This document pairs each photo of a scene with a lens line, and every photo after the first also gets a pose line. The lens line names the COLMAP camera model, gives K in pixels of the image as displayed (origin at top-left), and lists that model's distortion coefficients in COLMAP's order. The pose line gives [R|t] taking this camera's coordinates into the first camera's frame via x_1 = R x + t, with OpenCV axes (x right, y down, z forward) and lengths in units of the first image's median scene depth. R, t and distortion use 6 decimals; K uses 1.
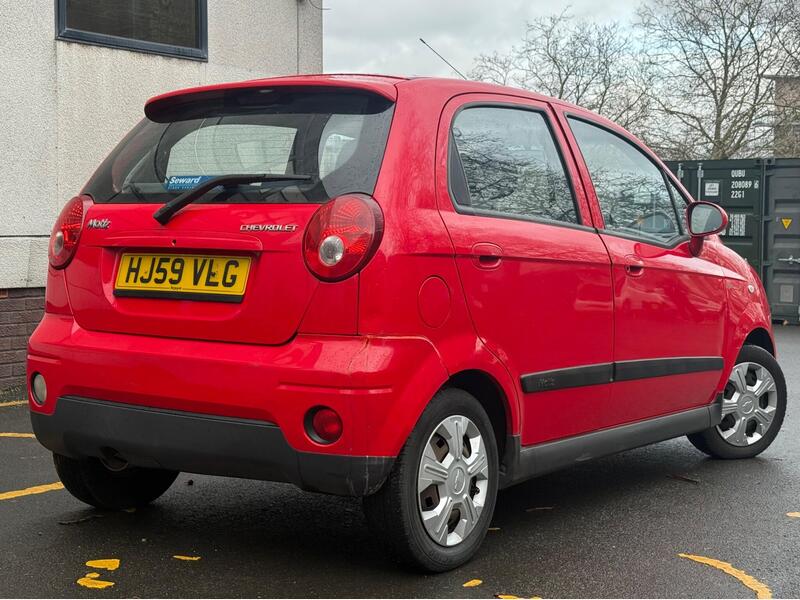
lens RADIAL K [[1218.2, 0, 412.2], [0, 1218.2, 270.8], [0, 0, 1]] dist [0.138601, -0.101038]
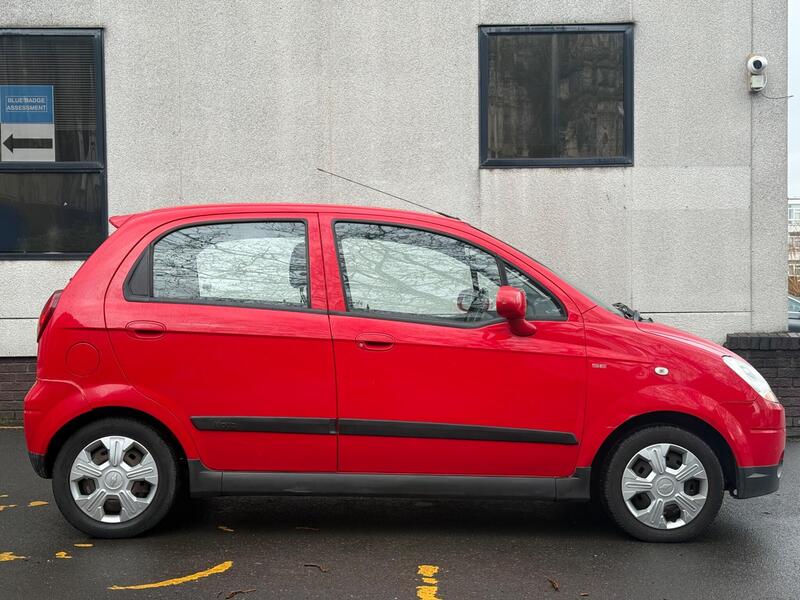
lens RADIAL K [[1108.1, 0, 400.0], [0, 1108.1, 300.0], [0, 0, 1]] dist [0.136878, -0.159176]
pose [[0.606781, -0.009748, -0.794810, 1.279126], [-0.021116, 0.999374, -0.028378, -0.016449], [0.794589, 0.034002, 0.606195, 0.421040]]
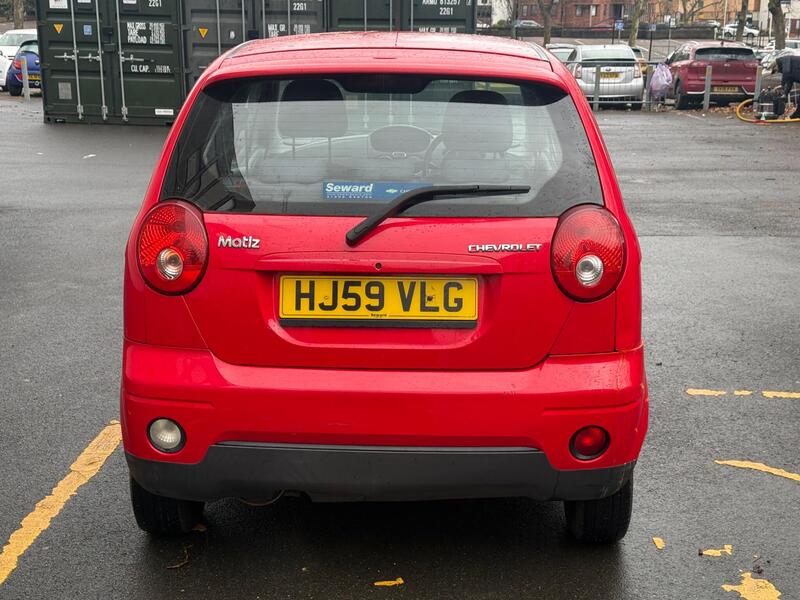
lens RADIAL K [[1108.1, 0, 400.0], [0, 1108.1, 300.0], [0, 0, 1]] dist [0.136878, -0.159176]
pose [[0.834067, -0.144618, 0.532370, -0.606642], [0.021174, 0.972709, 0.231062, -0.183555], [-0.551257, -0.181448, 0.814366, 0.320669]]
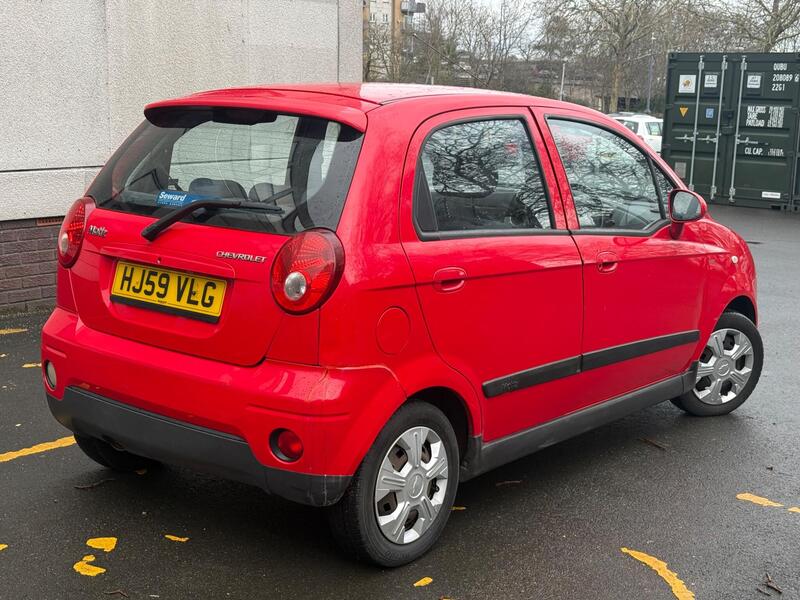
lens RADIAL K [[1108.1, 0, 400.0], [0, 1108.1, 300.0], [0, 0, 1]] dist [0.136878, -0.159176]
pose [[0.997275, 0.027213, -0.068567, 0.083977], [-0.016410, 0.988020, 0.153452, -0.140646], [0.071921, -0.151909, 0.985774, 0.040527]]
